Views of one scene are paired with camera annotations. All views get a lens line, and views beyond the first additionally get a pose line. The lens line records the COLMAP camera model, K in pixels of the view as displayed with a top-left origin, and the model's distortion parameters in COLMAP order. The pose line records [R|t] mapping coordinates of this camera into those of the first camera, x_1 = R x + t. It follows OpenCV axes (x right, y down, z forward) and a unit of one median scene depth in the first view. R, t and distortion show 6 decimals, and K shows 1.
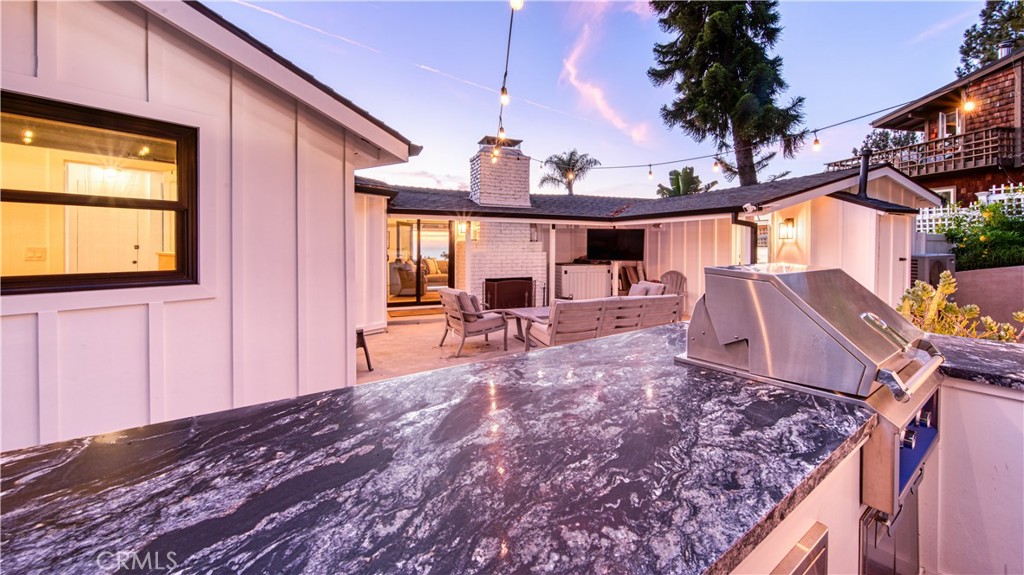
lens RADIAL K [[407.9, 0, 533.3], [0, 407.9, 252.6], [0, 0, 1]] dist [-0.006468, -0.000363]
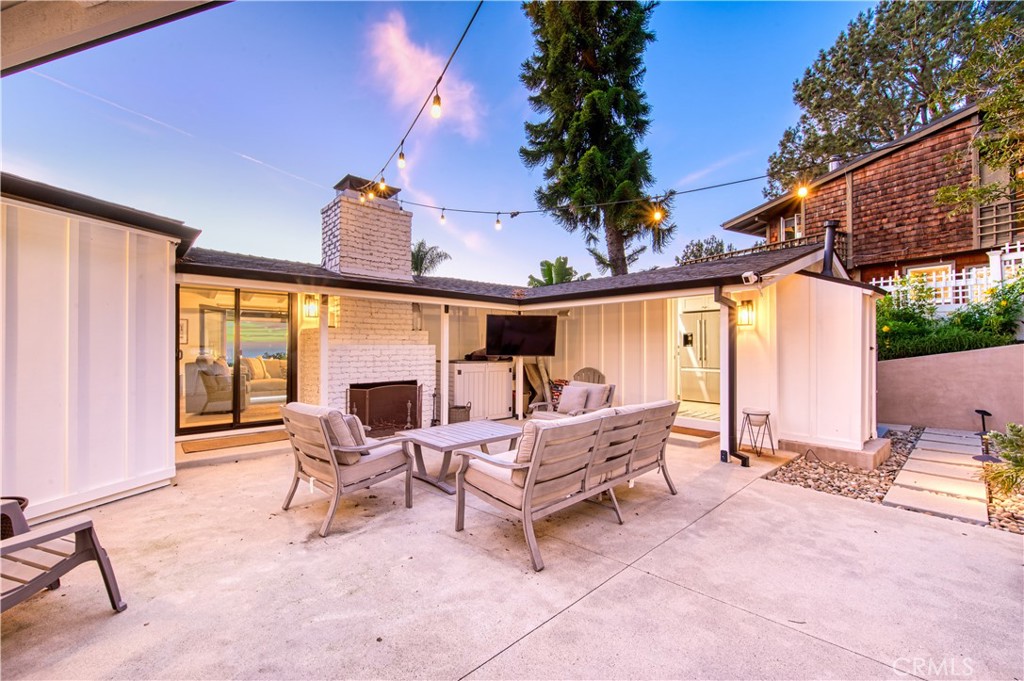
lens RADIAL K [[416.3, 0, 490.6], [0, 416.3, 346.0], [0, 0, 1]] dist [-0.006160, 0.000368]
pose [[0.960283, -0.003221, 0.279011, -0.074996], [0.007987, 0.999841, -0.015945, 0.012316], [-0.278915, 0.017540, 0.960156, 0.243878]]
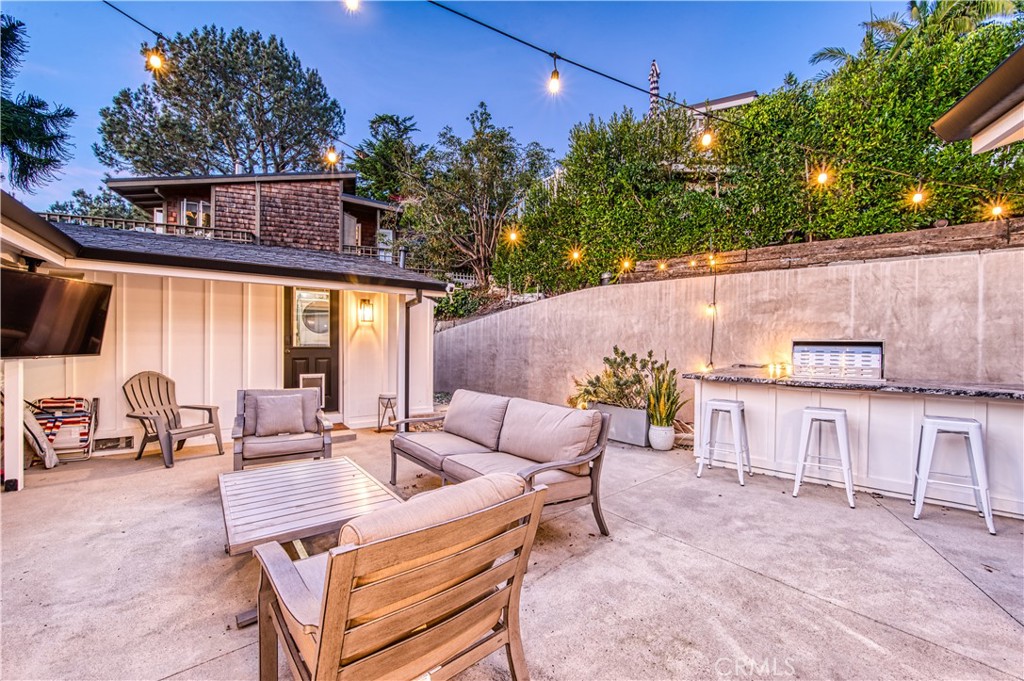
lens RADIAL K [[416.3, 0, 515.6], [0, 416.3, 344.5], [0, 0, 1]] dist [-0.006160, 0.000368]
pose [[-0.200021, -0.015810, 0.979664, -0.261605], [0.004459, 0.999845, 0.017047, 0.002376], [-0.979781, 0.007778, -0.199920, 0.617057]]
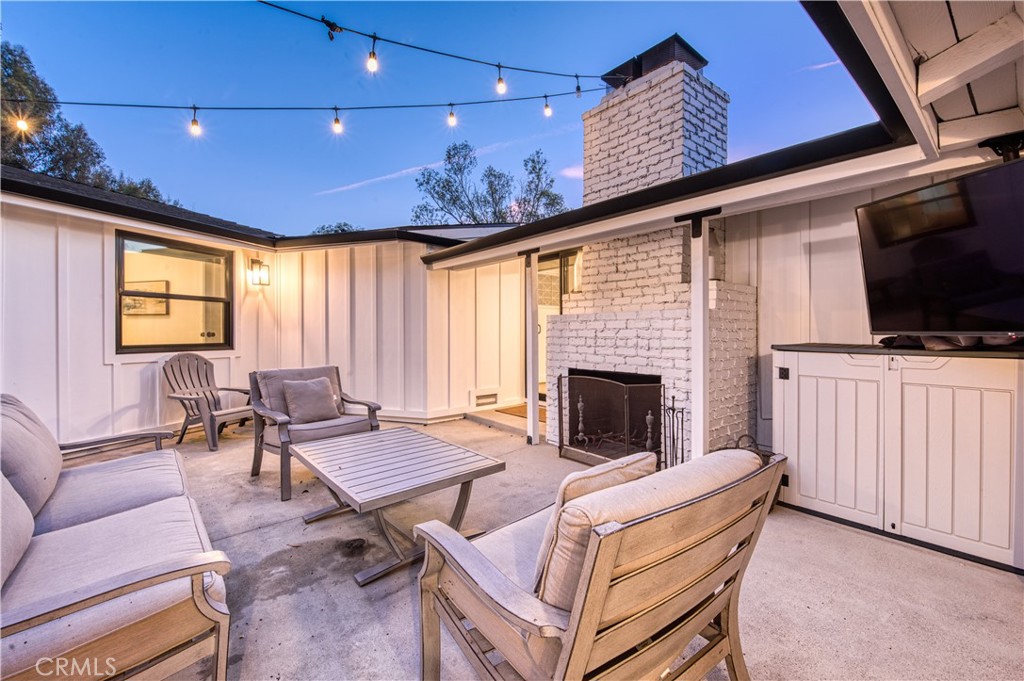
lens RADIAL K [[416.3, 0, 522.6], [0, 416.3, 327.5], [0, 0, 1]] dist [-0.006160, 0.000368]
pose [[0.259023, -0.014074, -0.965769, 0.309937], [-0.011777, 0.999773, -0.017729, 0.021558], [0.965799, 0.015966, 0.258799, 0.712002]]
